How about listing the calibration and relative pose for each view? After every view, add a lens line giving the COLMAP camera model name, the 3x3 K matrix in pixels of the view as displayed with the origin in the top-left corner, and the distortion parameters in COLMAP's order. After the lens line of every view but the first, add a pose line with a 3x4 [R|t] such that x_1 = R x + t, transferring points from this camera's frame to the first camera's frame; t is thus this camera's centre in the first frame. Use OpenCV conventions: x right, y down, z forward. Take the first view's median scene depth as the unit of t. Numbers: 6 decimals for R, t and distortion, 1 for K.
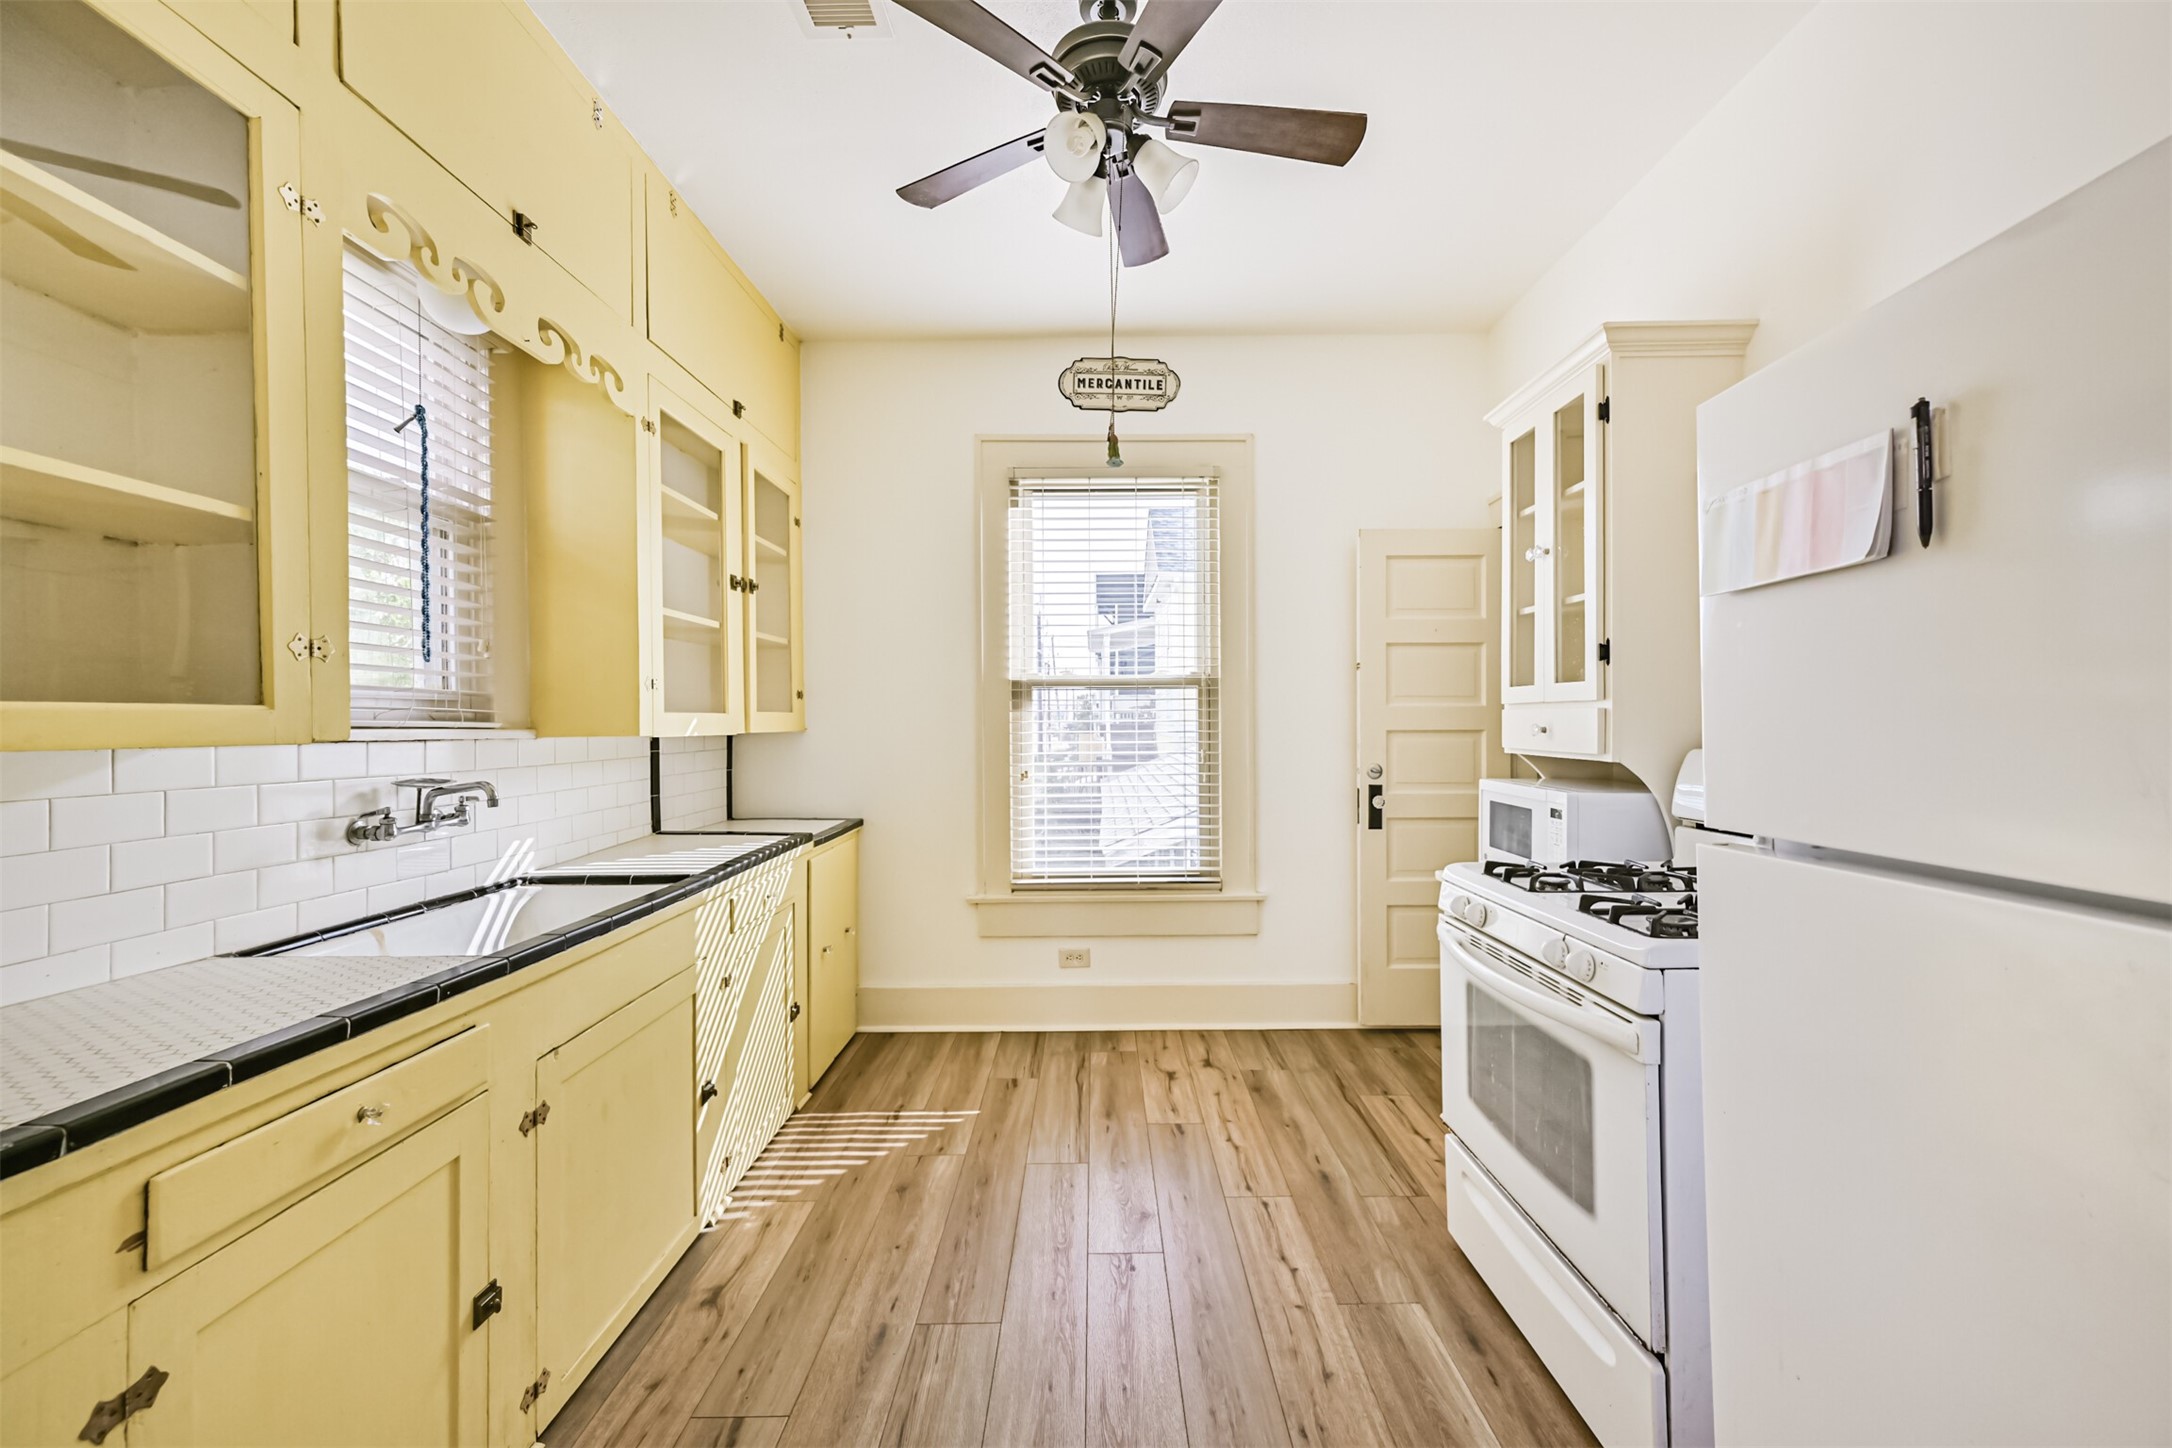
lens RADIAL K [[871.2, 0, 1102.7], [0, 871.2, 719.9], [0, 0, 1]] dist [-0.000874, 0.000678]
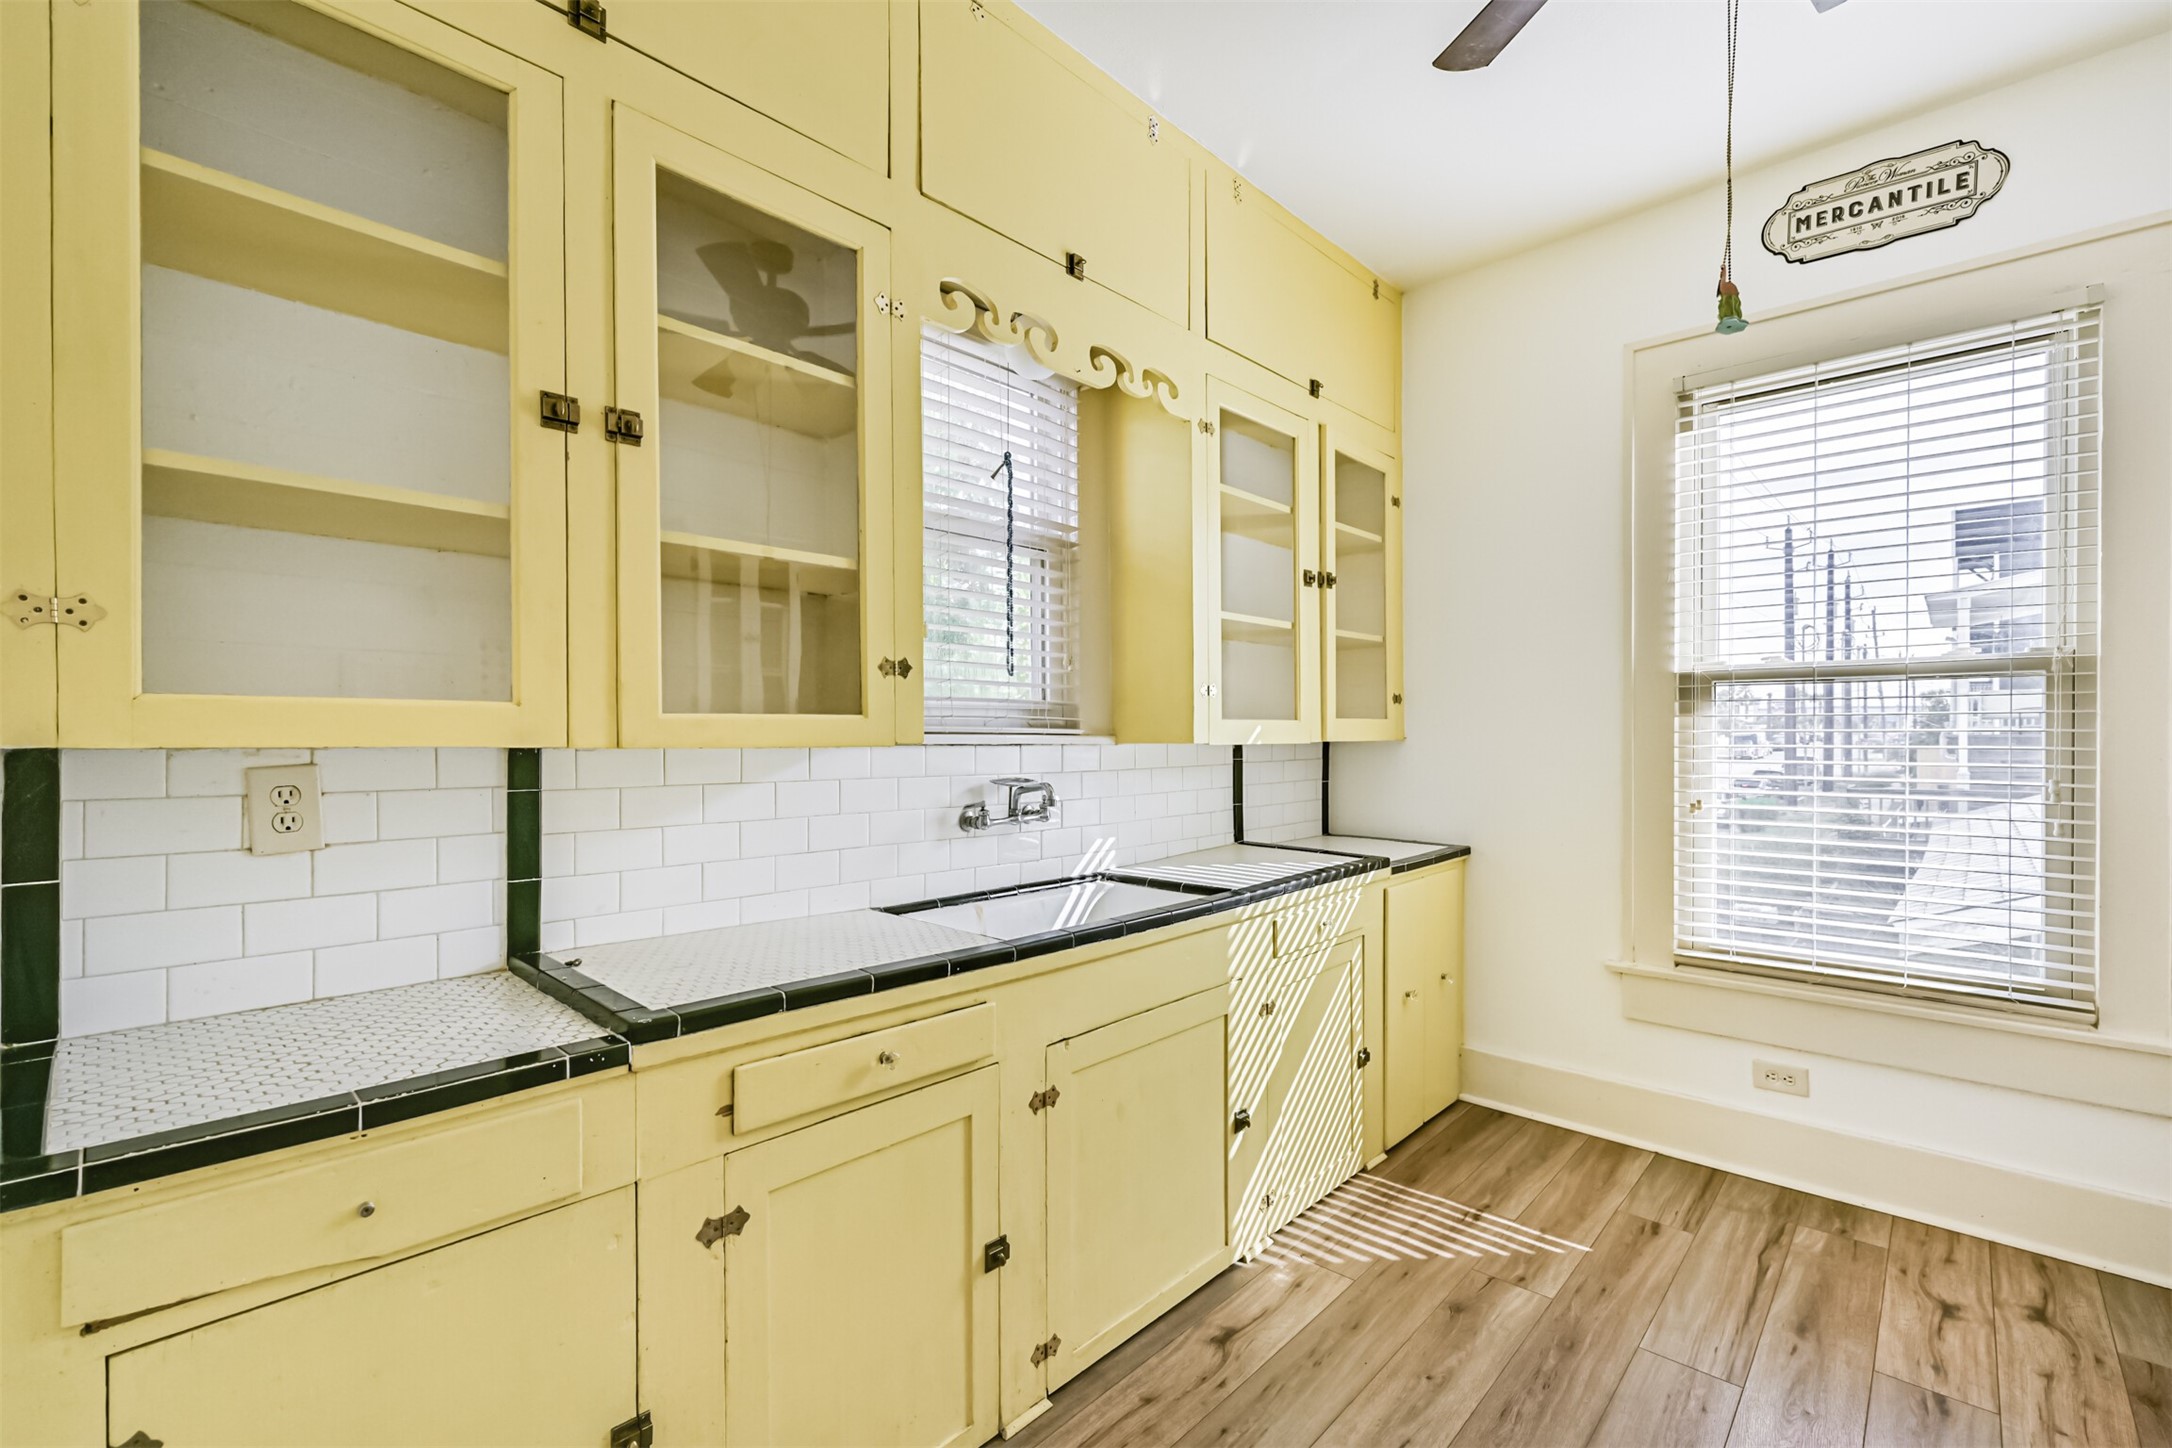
lens RADIAL K [[946.6, 0, 1077.9], [0, 946.6, 740.1], [0, 0, 1]] dist [-0.007945, 0.001054]
pose [[0.717320, 0.011464, -0.696649, 0.107186], [-0.002078, 0.999895, 0.014315, -0.000341], [0.696741, -0.008821, 0.717269, 0.117889]]
